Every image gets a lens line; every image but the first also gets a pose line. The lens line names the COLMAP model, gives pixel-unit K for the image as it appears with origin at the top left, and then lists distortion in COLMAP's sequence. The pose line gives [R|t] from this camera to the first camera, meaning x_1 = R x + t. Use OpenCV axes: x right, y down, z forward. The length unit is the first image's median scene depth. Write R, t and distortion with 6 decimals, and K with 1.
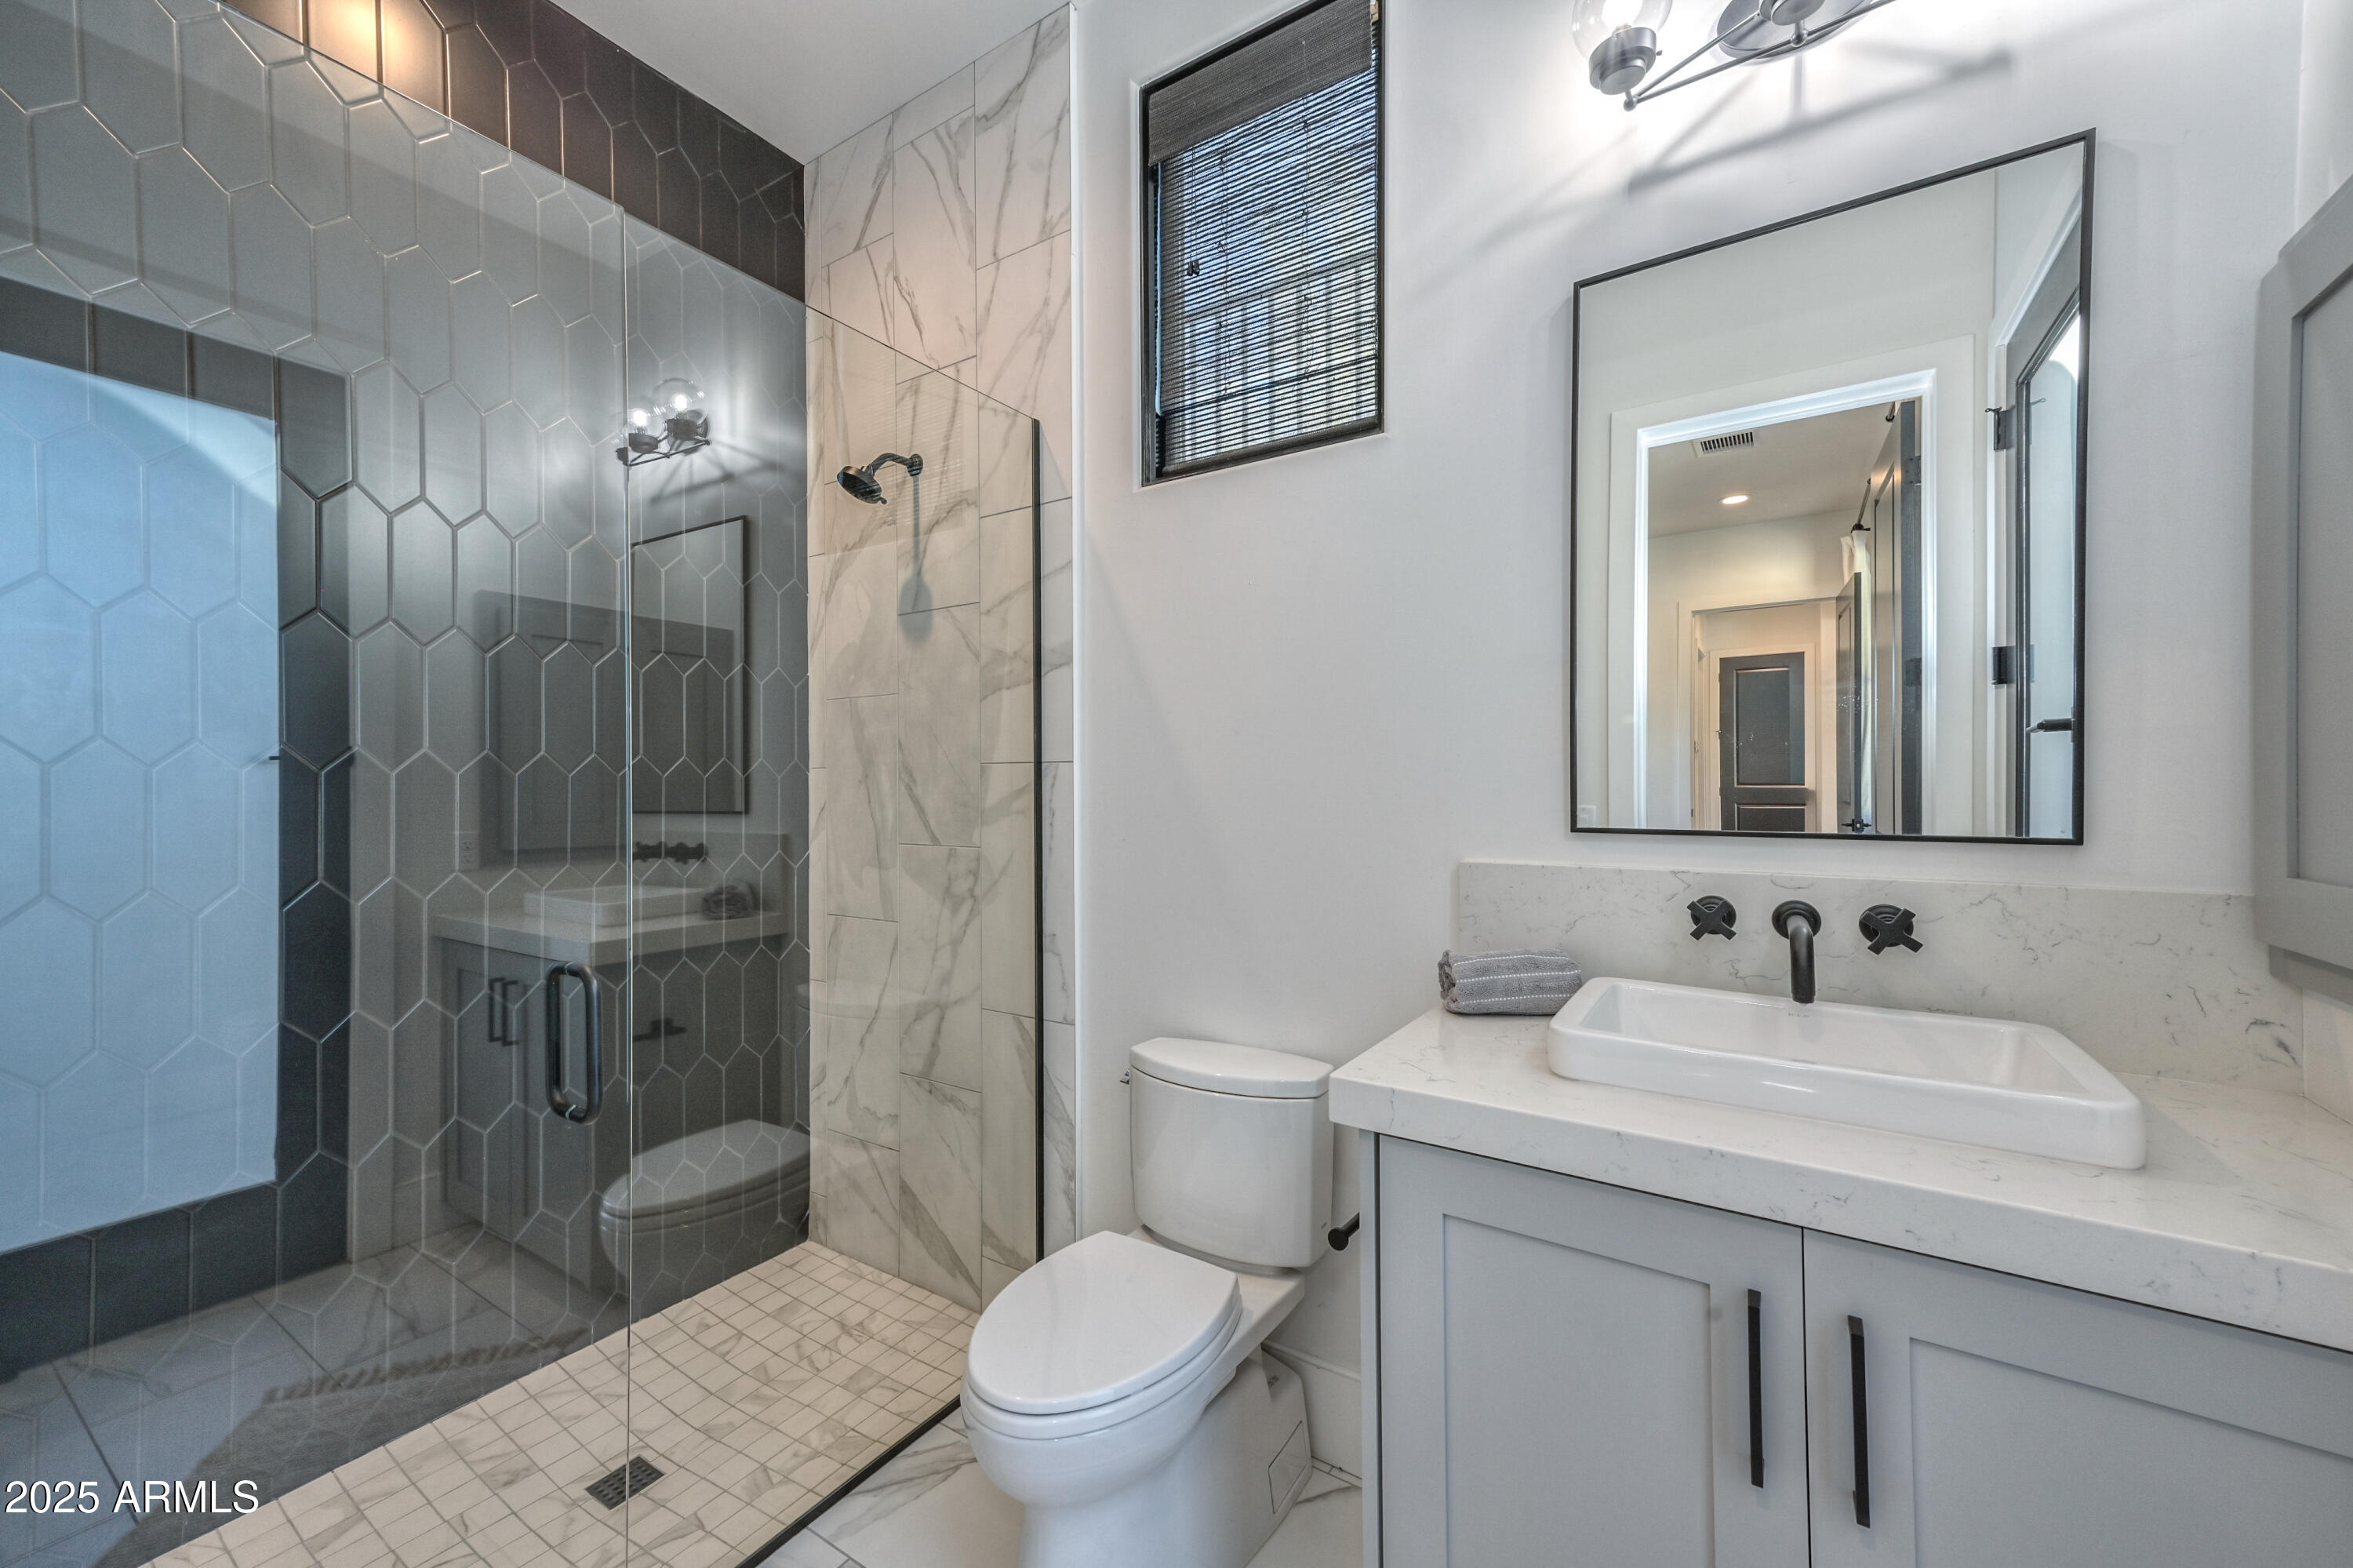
lens RADIAL K [[920.2, 0, 1185.4], [0, 920.2, 788.0], [0, 0, 1]] dist [0.017044, 0.000367]
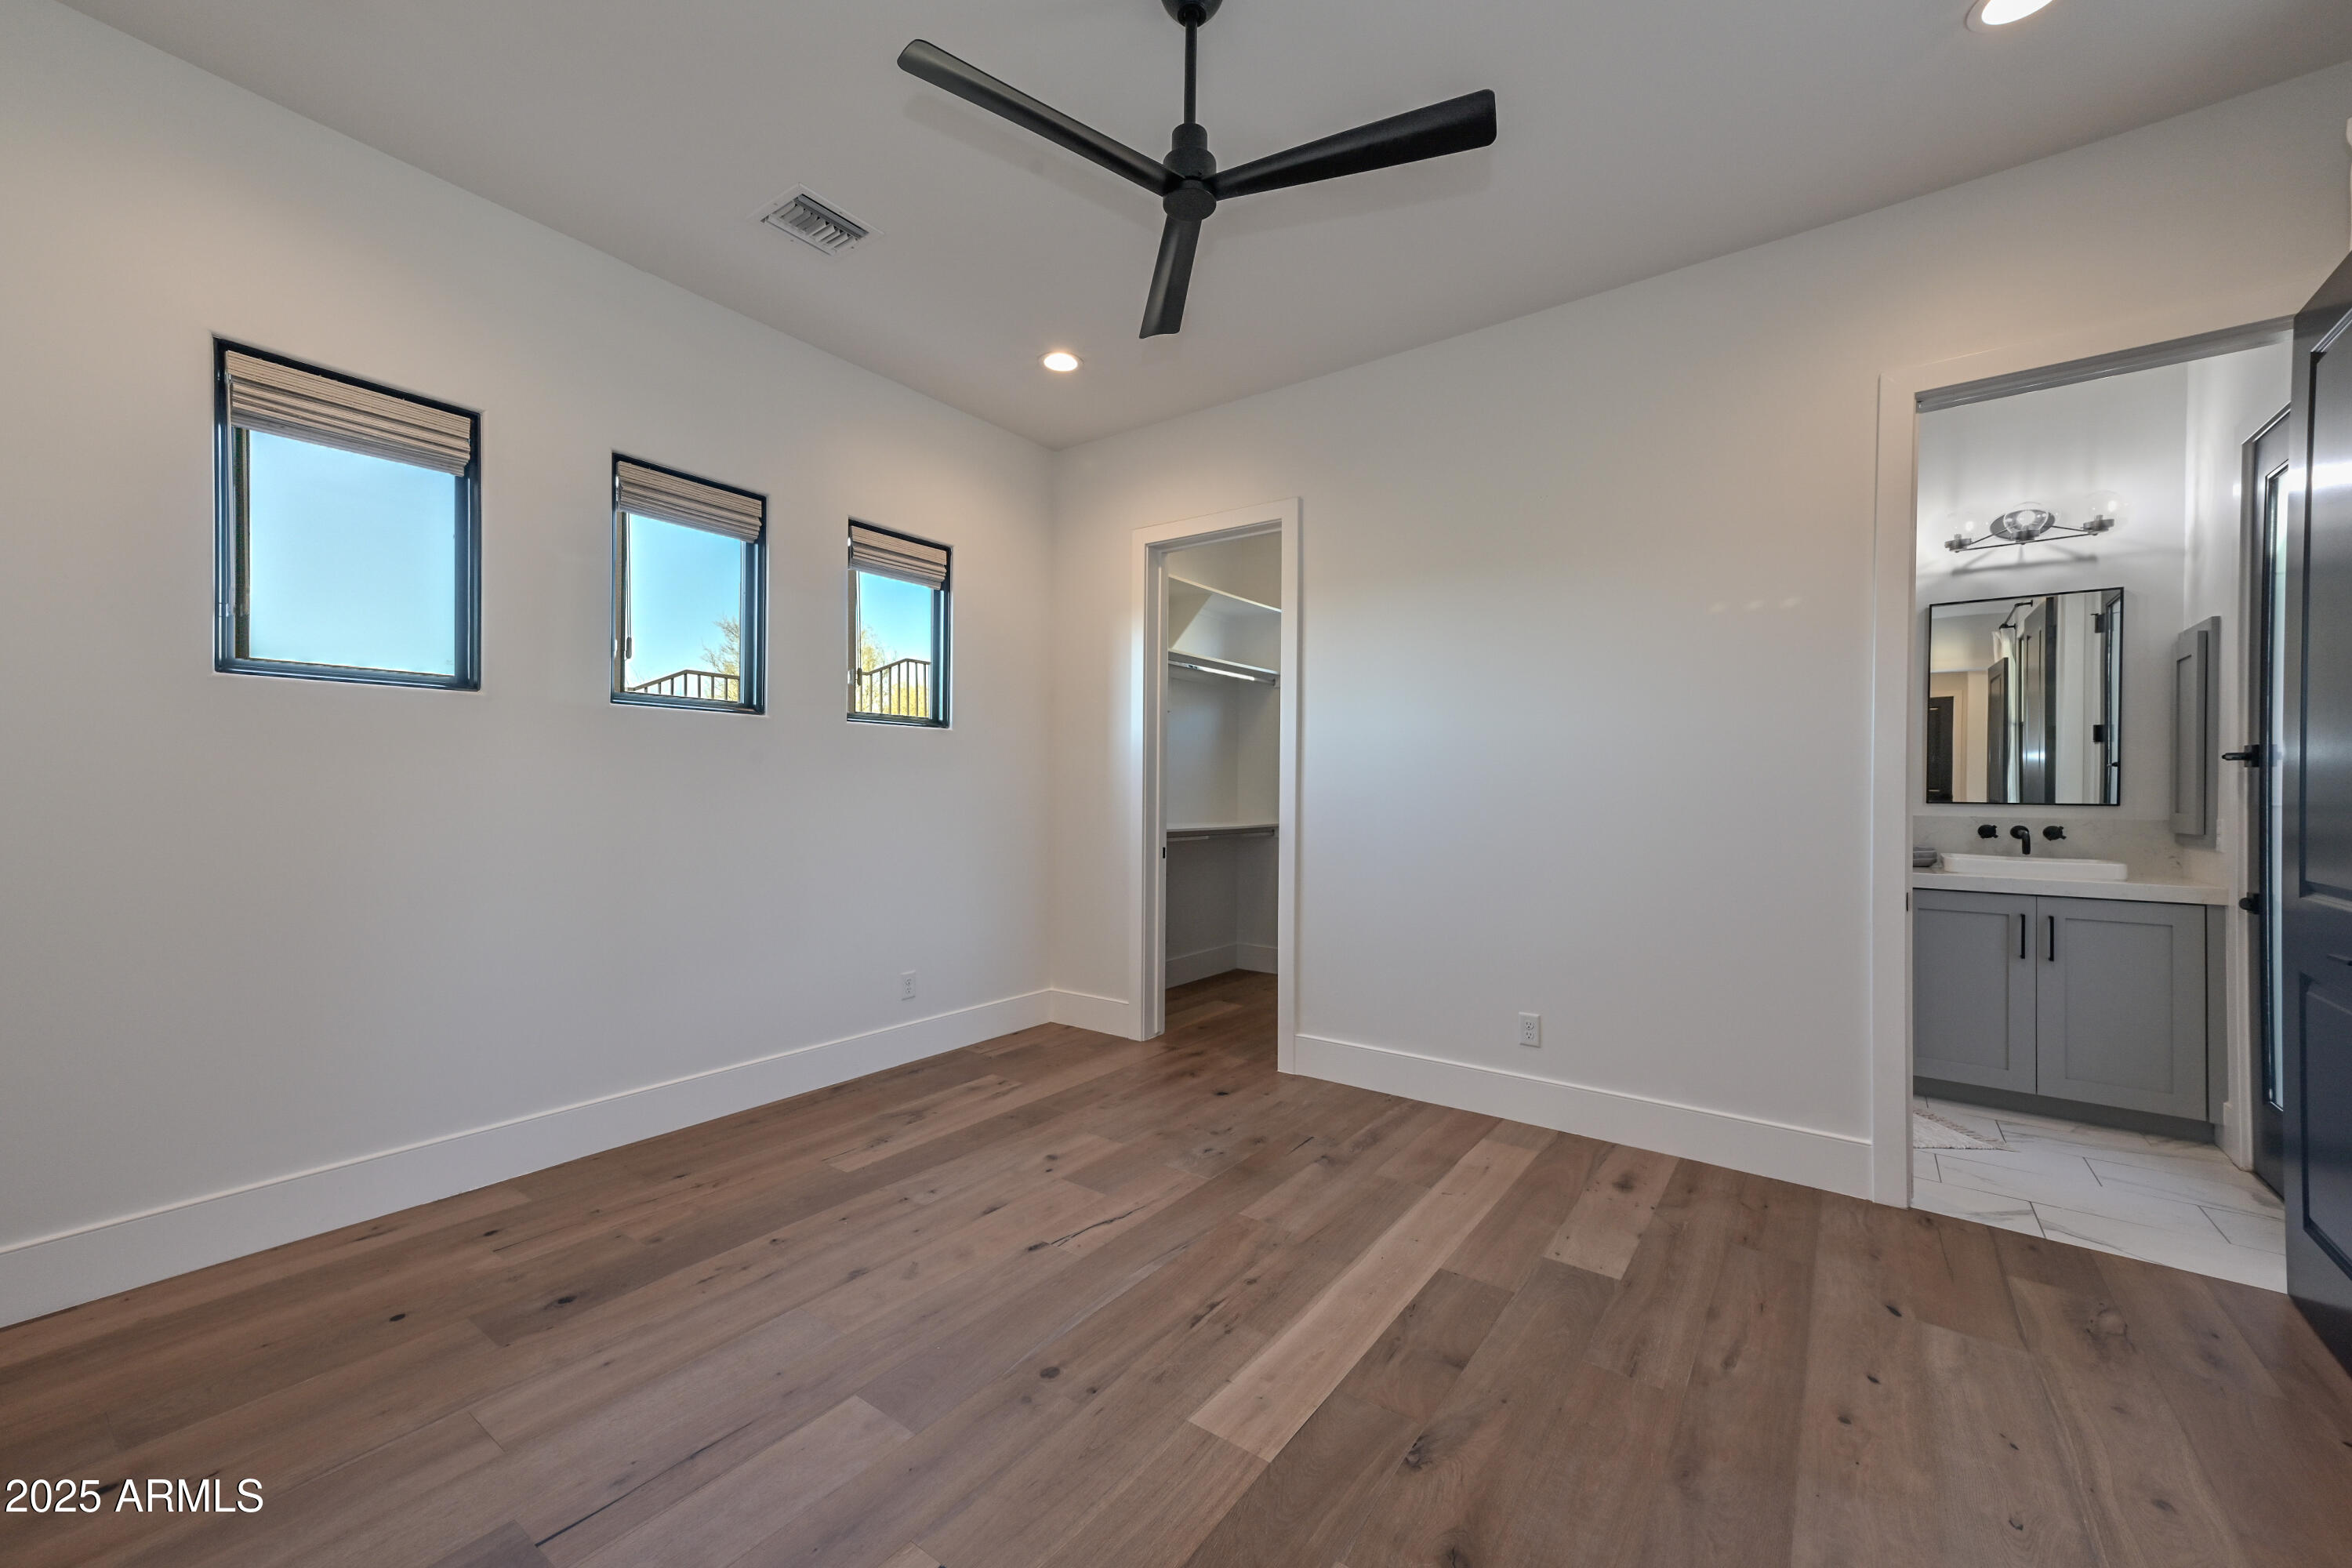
lens RADIAL K [[919.8, 0, 1163.6], [0, 919.8, 787.5], [0, 0, 1]] dist [0.017044, 0.000367]
pose [[0.997213, 0.010881, -0.073804, -1.828469], [-0.011048, 0.999937, -0.001856, 0.033340], [0.073779, 0.002666, 0.997271, -2.154444]]
